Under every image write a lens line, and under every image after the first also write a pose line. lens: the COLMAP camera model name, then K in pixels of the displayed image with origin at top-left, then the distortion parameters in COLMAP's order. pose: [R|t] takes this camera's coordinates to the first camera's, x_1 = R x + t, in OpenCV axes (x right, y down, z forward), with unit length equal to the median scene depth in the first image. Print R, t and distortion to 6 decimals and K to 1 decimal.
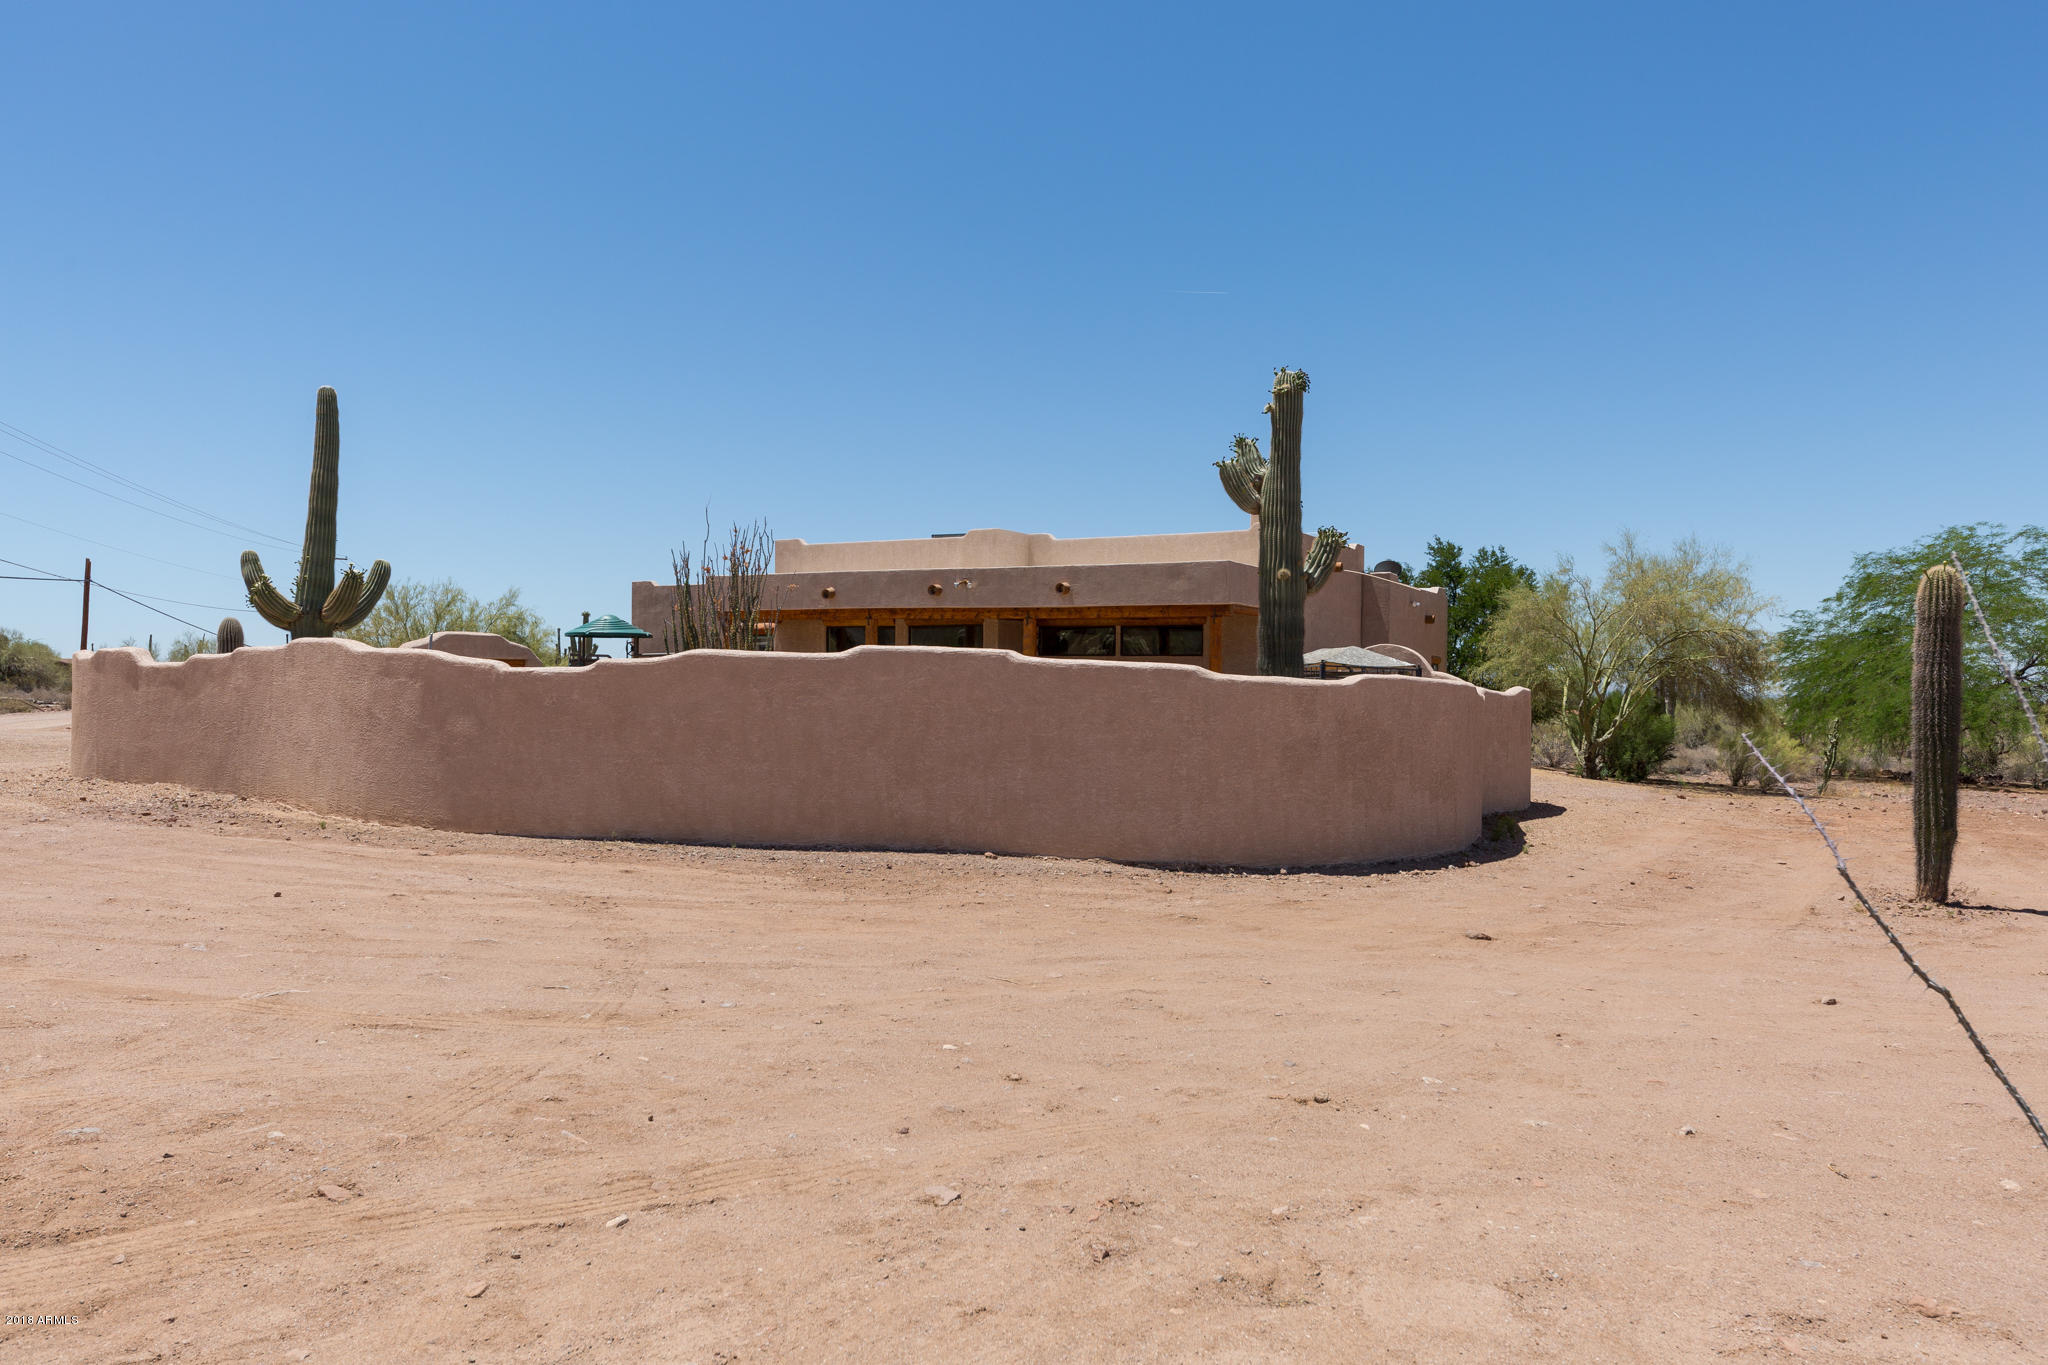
lens RADIAL K [[1321.1, 0, 1075.3], [0, 1321.1, 686.6], [0, 0, 1]] dist [0.008709, 0.000488]
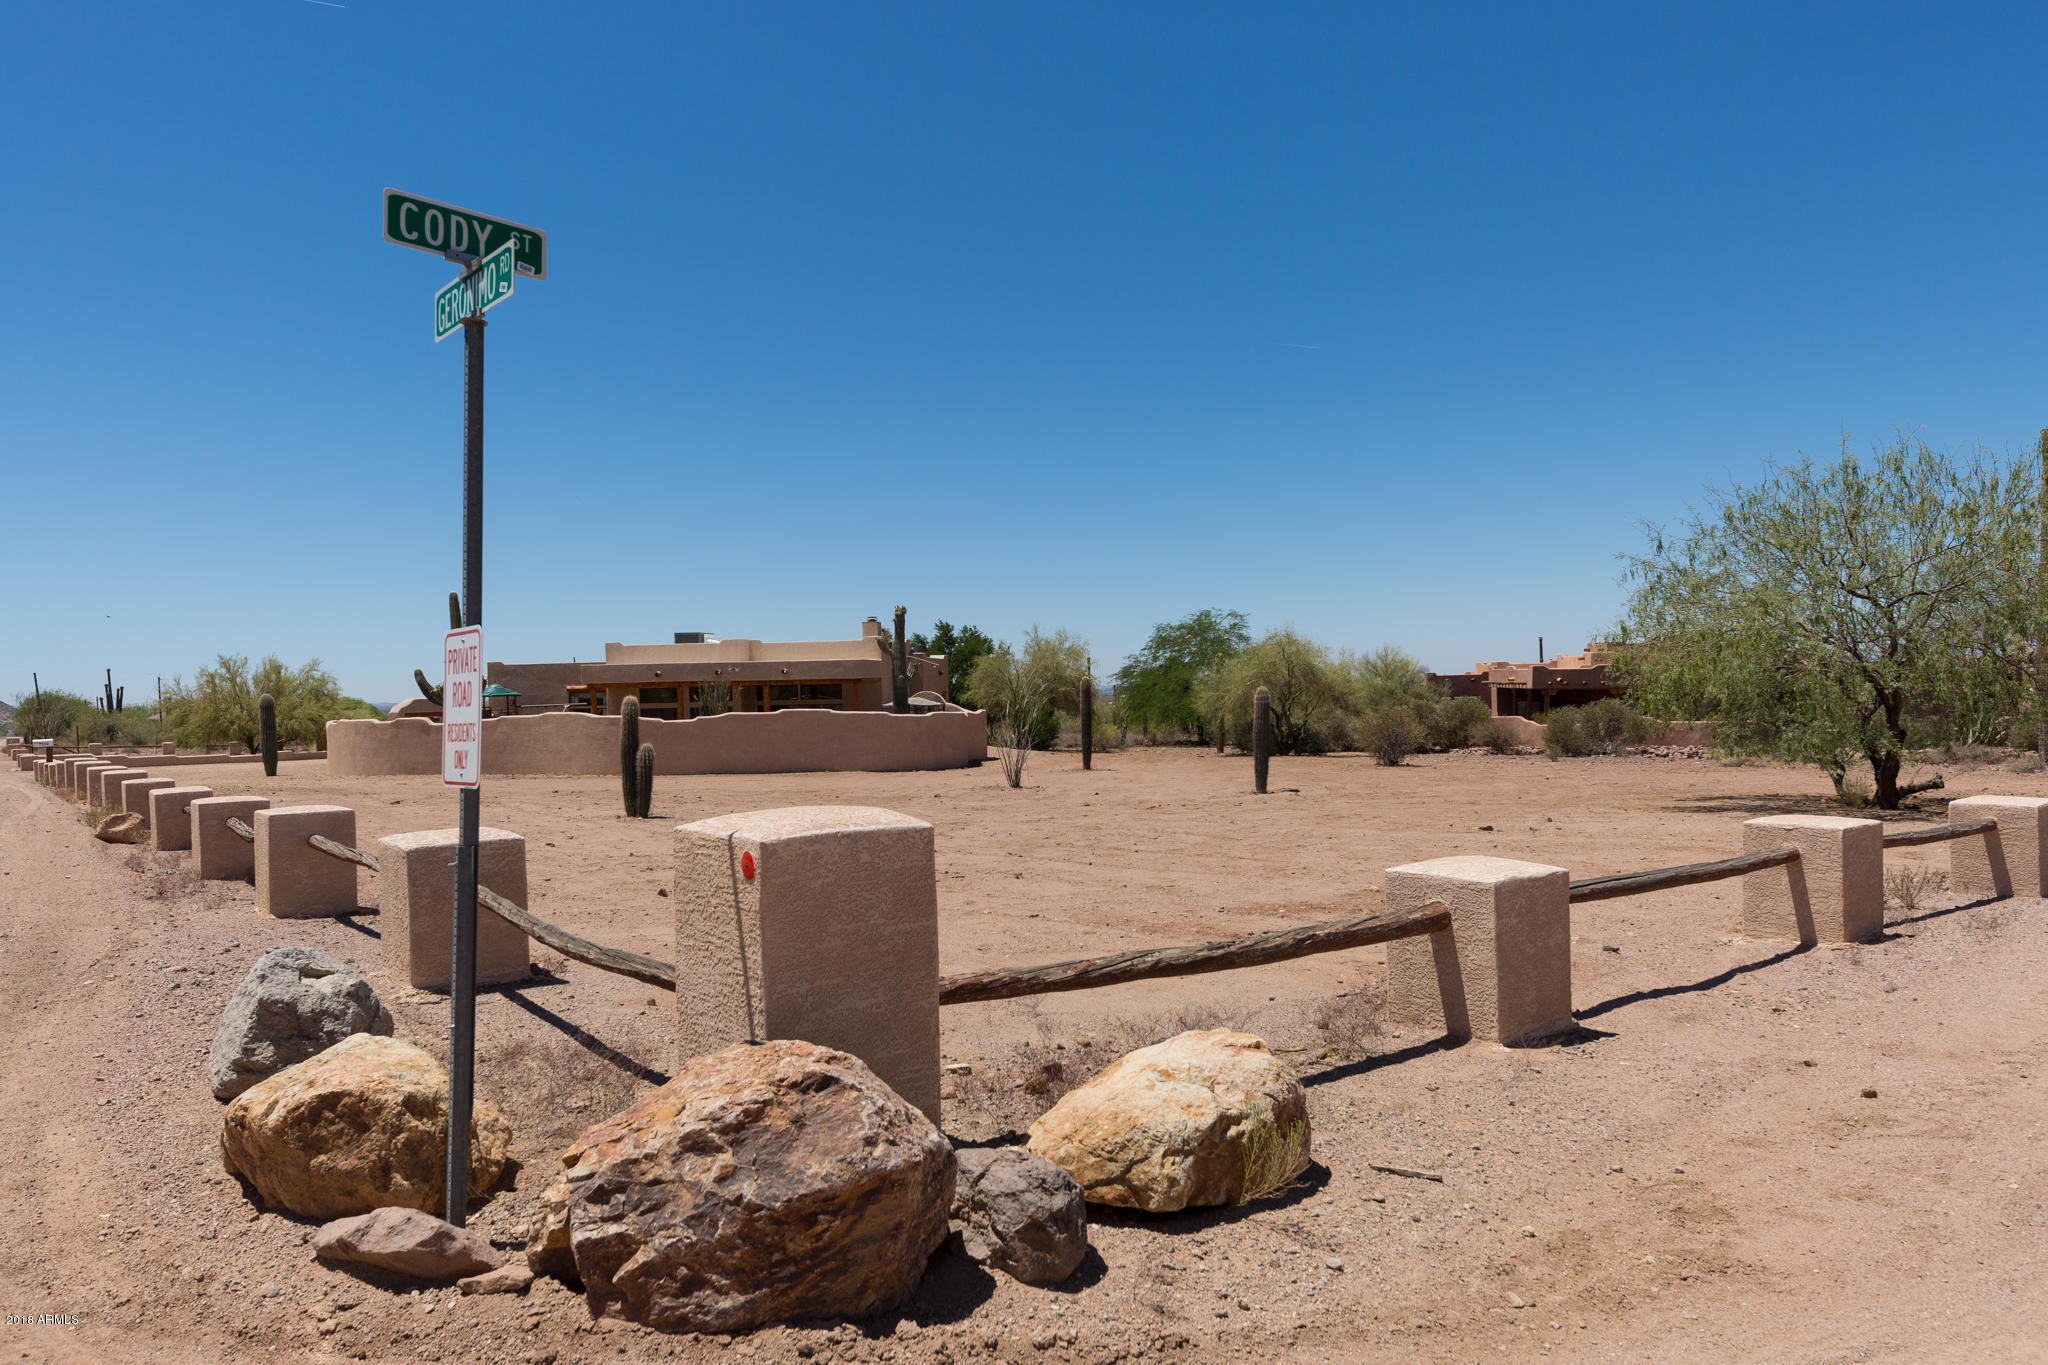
lens RADIAL K [[1299.7, 0, 1029.5], [0, 1299.7, 679.4], [0, 0, 1]] dist [0.004310, 0.000296]
pose [[0.939768, -0.031094, 0.340396, -0.257224], [0.034501, 0.999397, -0.003958, -0.027558], [-0.340067, 0.015463, 0.940274, -0.834469]]
